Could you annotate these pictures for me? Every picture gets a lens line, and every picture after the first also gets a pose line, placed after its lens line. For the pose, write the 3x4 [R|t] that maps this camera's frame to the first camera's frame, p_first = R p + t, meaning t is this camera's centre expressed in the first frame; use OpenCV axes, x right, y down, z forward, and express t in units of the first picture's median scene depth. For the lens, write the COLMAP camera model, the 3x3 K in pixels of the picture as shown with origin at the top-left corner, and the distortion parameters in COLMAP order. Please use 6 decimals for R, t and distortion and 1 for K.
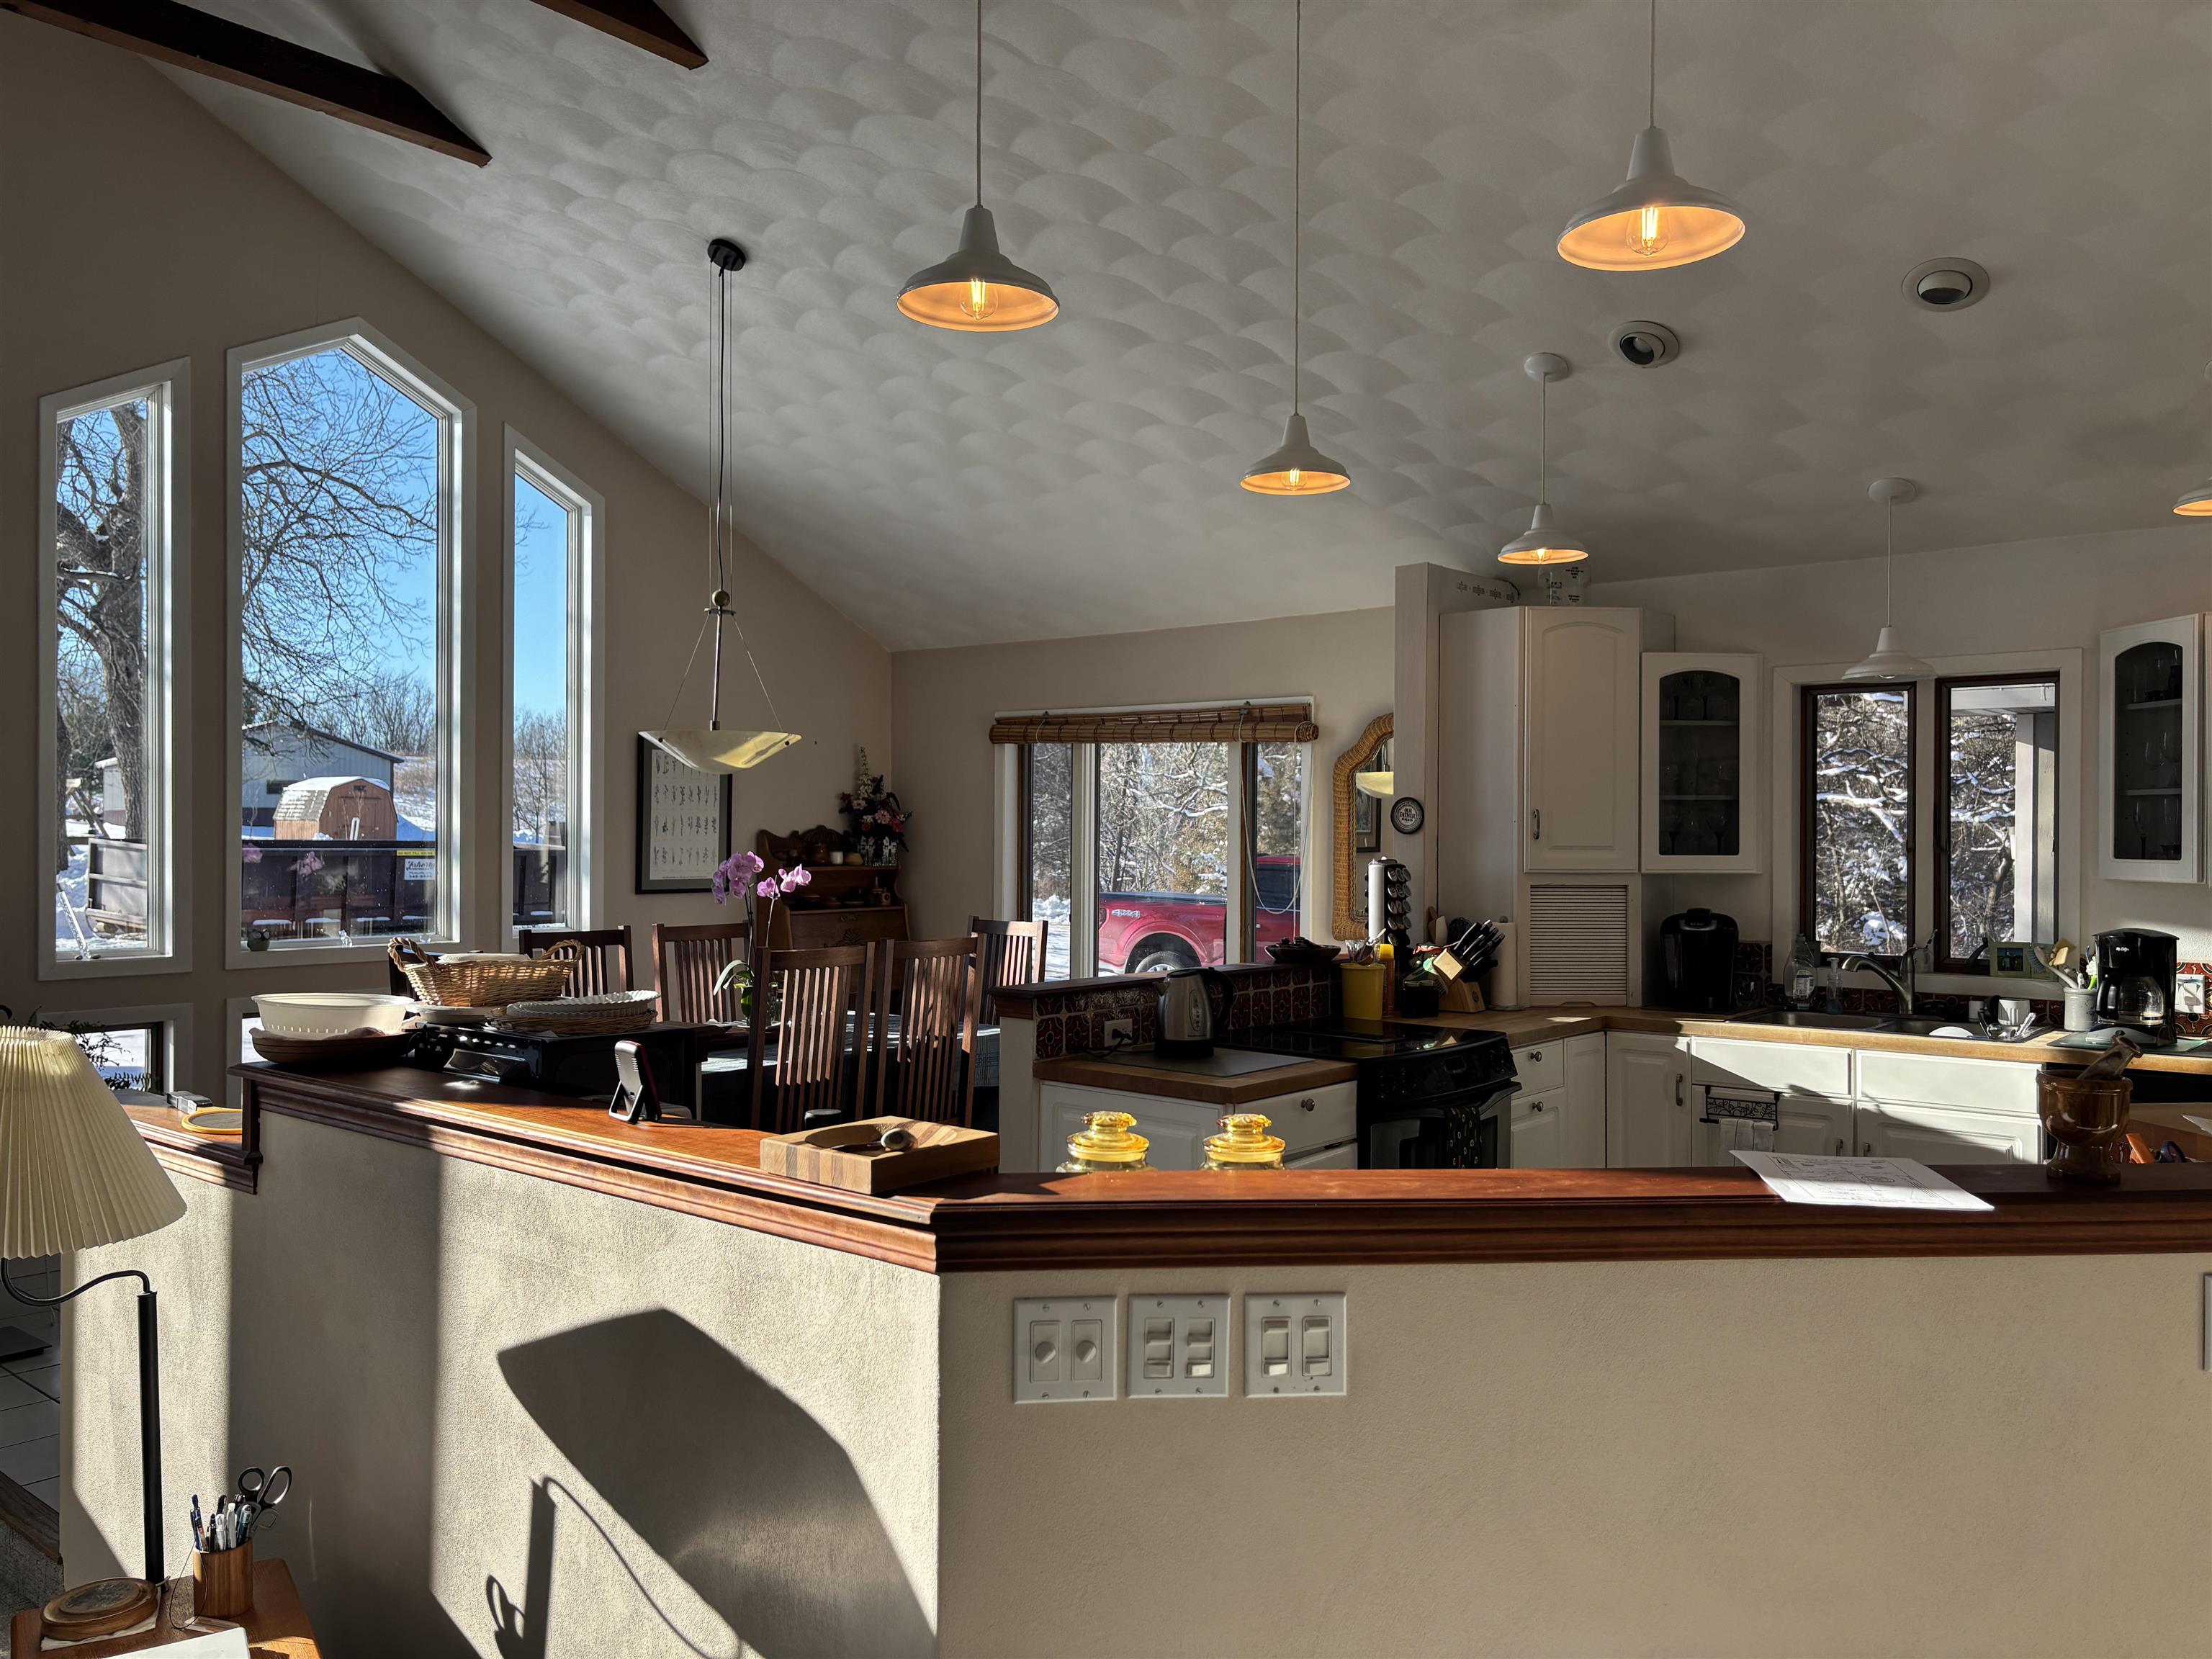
lens RADIAL K [[1637.1, 0, 1169.6], [0, 1637.1, 835.6], [0, 0, 1]] dist [0.025699, -0.040215]
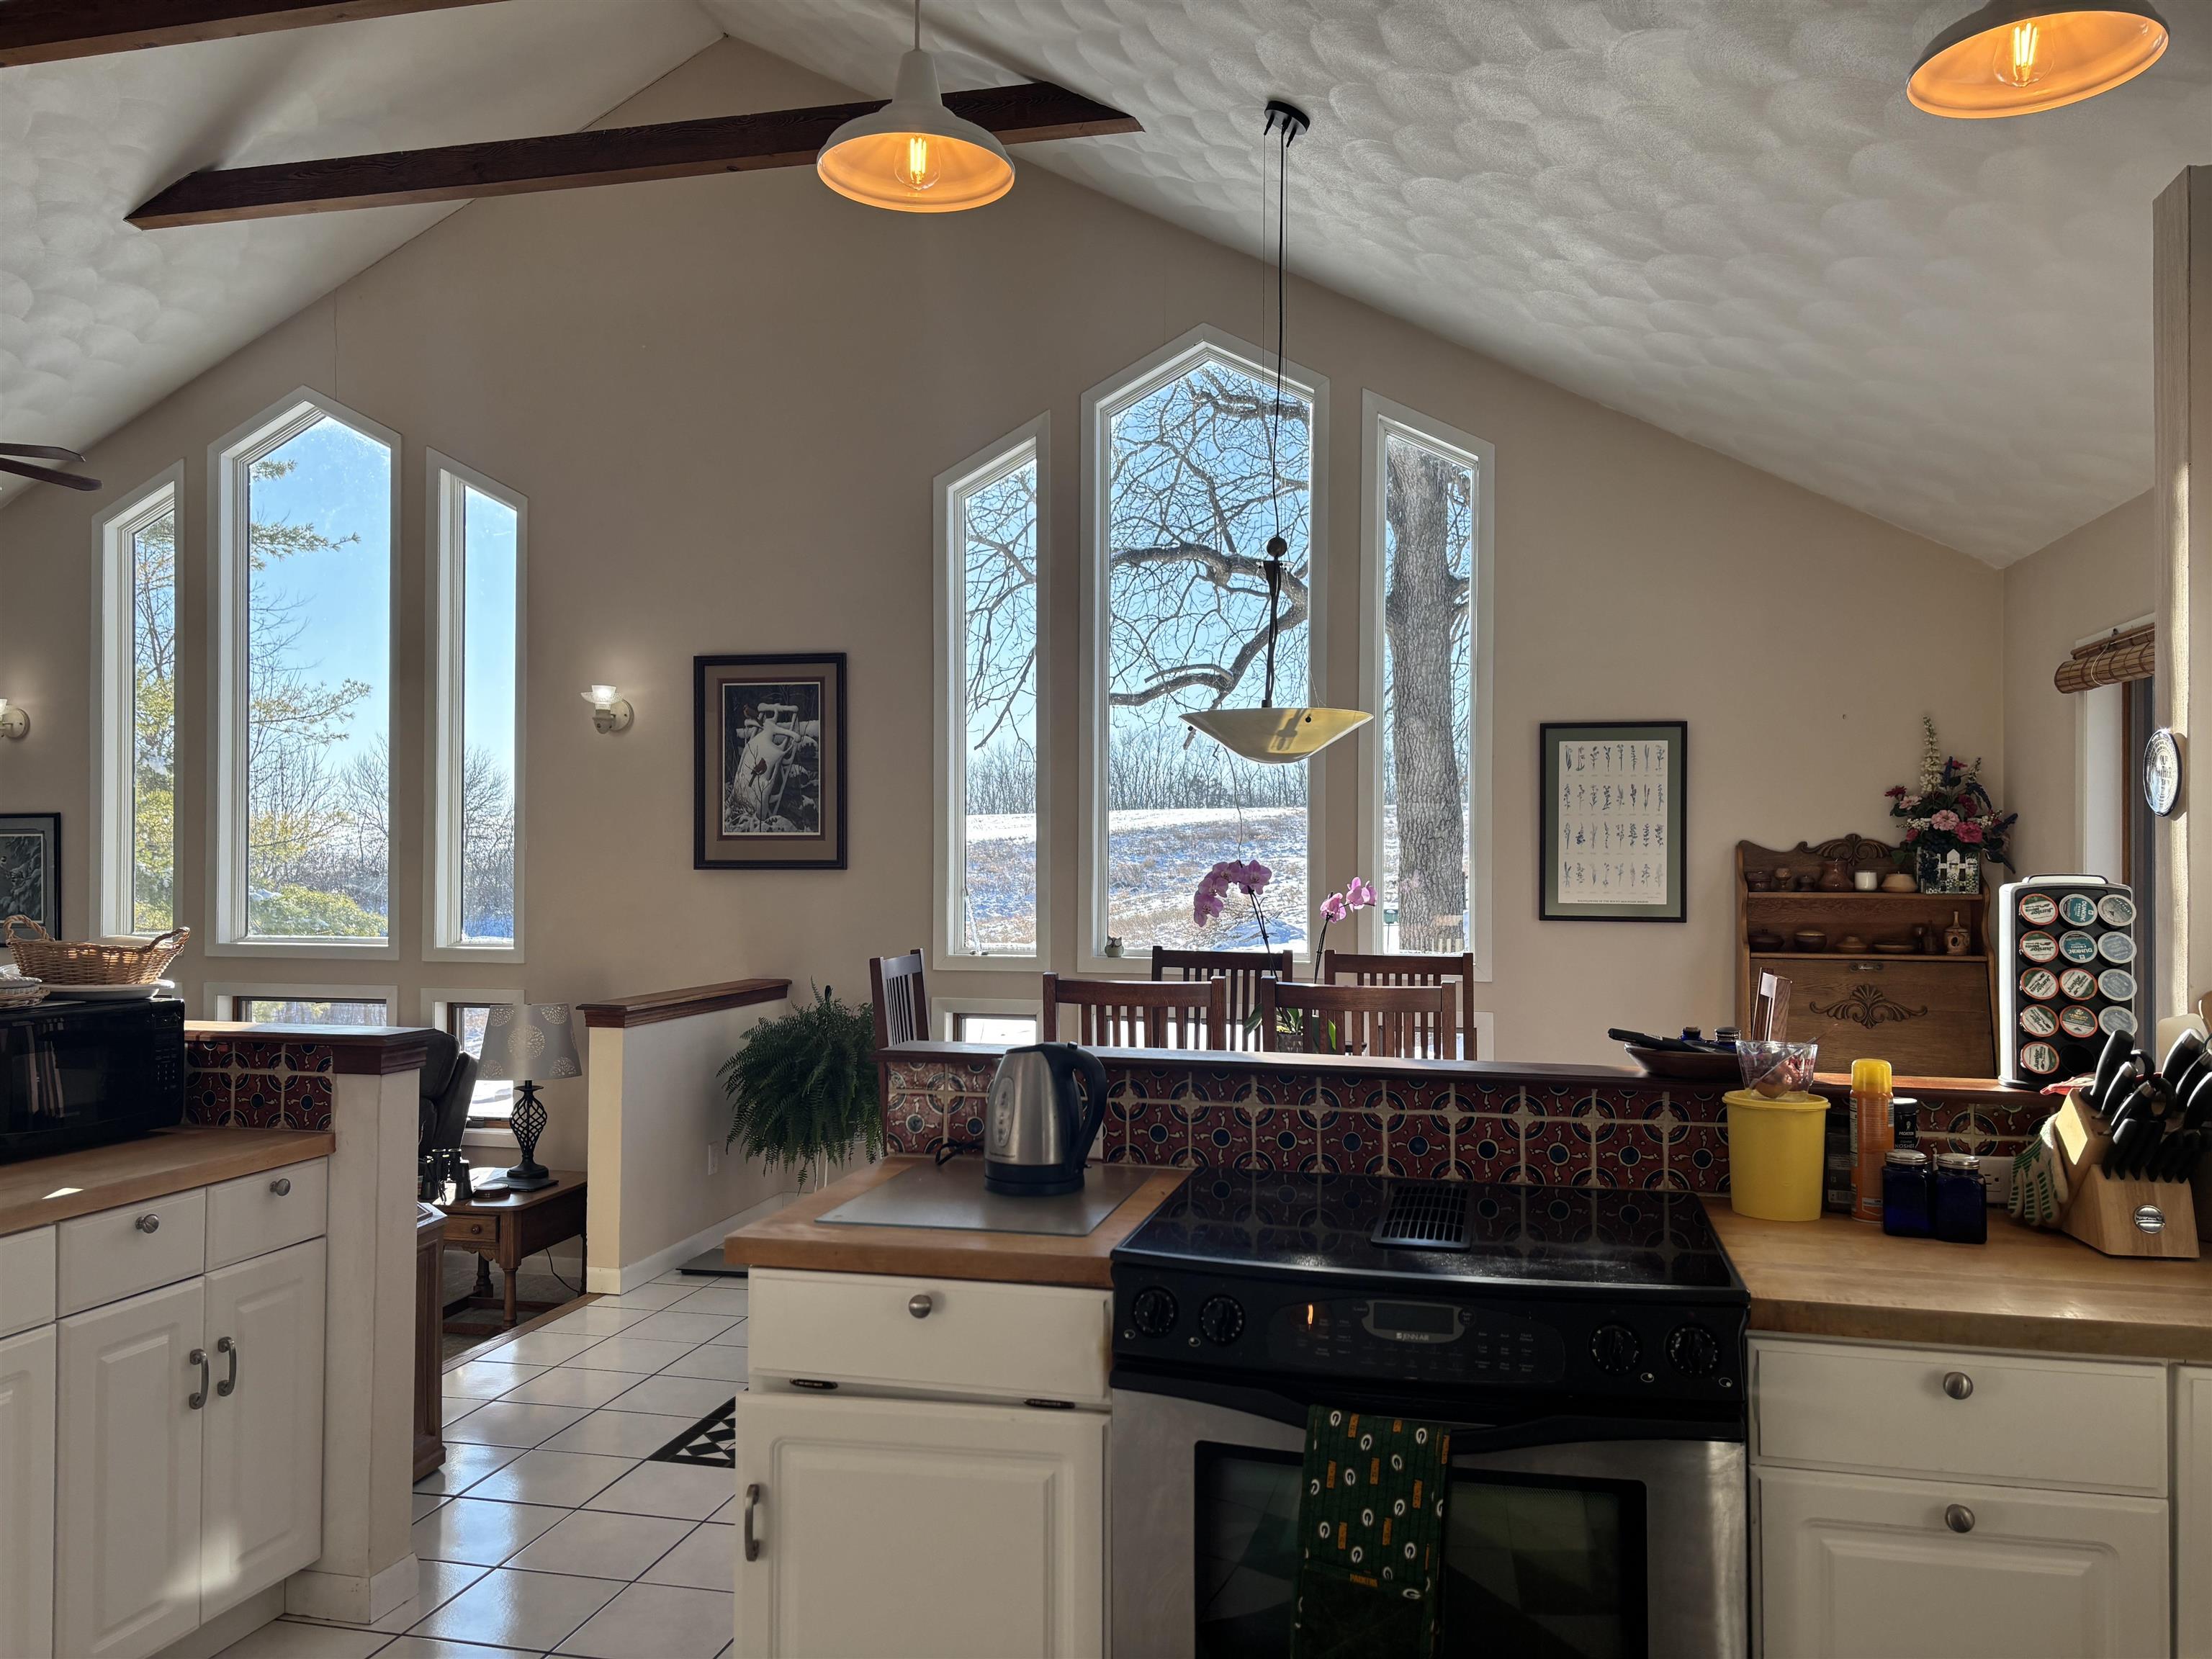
lens RADIAL K [[1637.1, 0, 1111.3], [0, 1637.1, 845.4], [0, 0, 1]] dist [0.025699, -0.040215]
pose [[0.413772, -0.013304, -0.910283, 0.322154], [-0.003947, 0.999858, -0.016407, 0.012426], [0.910372, 0.010382, 0.413660, 0.465770]]
